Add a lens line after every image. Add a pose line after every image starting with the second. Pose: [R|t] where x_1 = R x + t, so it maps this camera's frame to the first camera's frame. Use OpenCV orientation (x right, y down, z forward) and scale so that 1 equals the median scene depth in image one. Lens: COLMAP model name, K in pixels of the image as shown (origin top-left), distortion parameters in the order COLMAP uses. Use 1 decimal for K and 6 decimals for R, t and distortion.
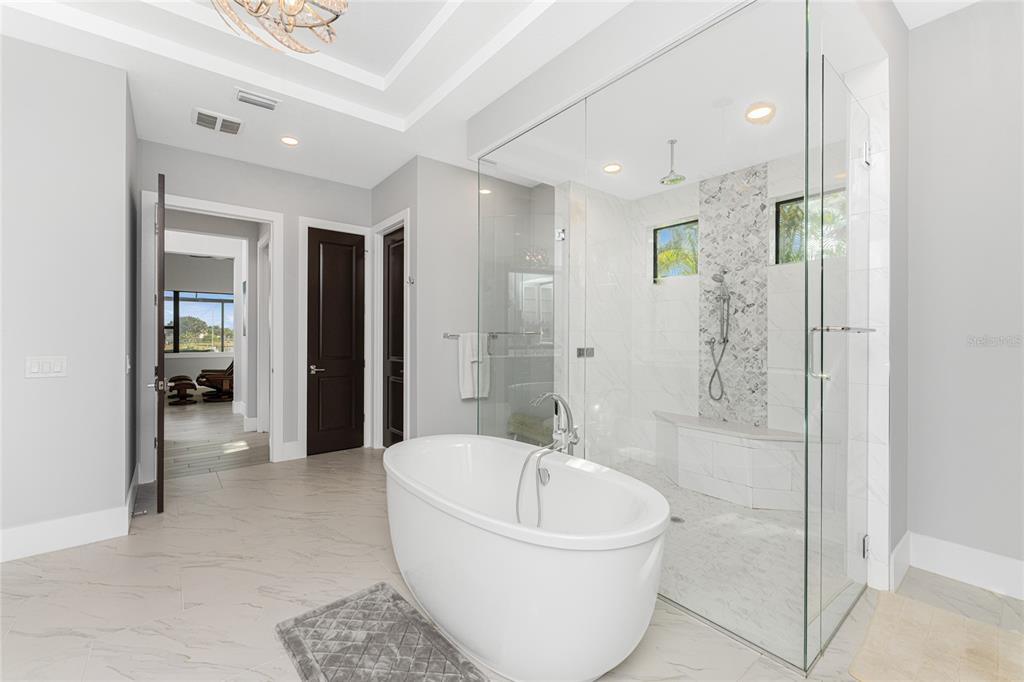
lens RADIAL K [[417.6, 0, 509.3], [0, 417.6, 341.1], [0, 0, 1]] dist [0.003153, 0.000244]
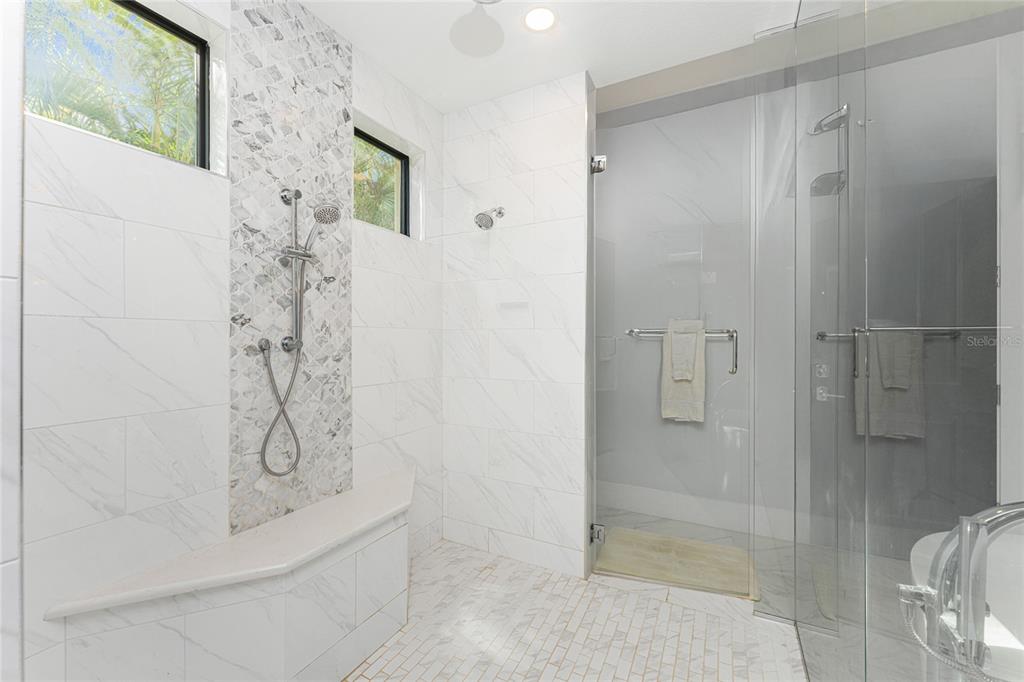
lens RADIAL K [[417.6, 0, 509.3], [0, 417.6, 341.1], [0, 0, 1]] dist [0.003153, 0.000244]
pose [[-0.393581, -0.001208, 0.919289, -0.021918], [0.012984, 0.999892, 0.006873, -0.004963], [-0.919198, 0.014642, -0.393523, 0.982978]]
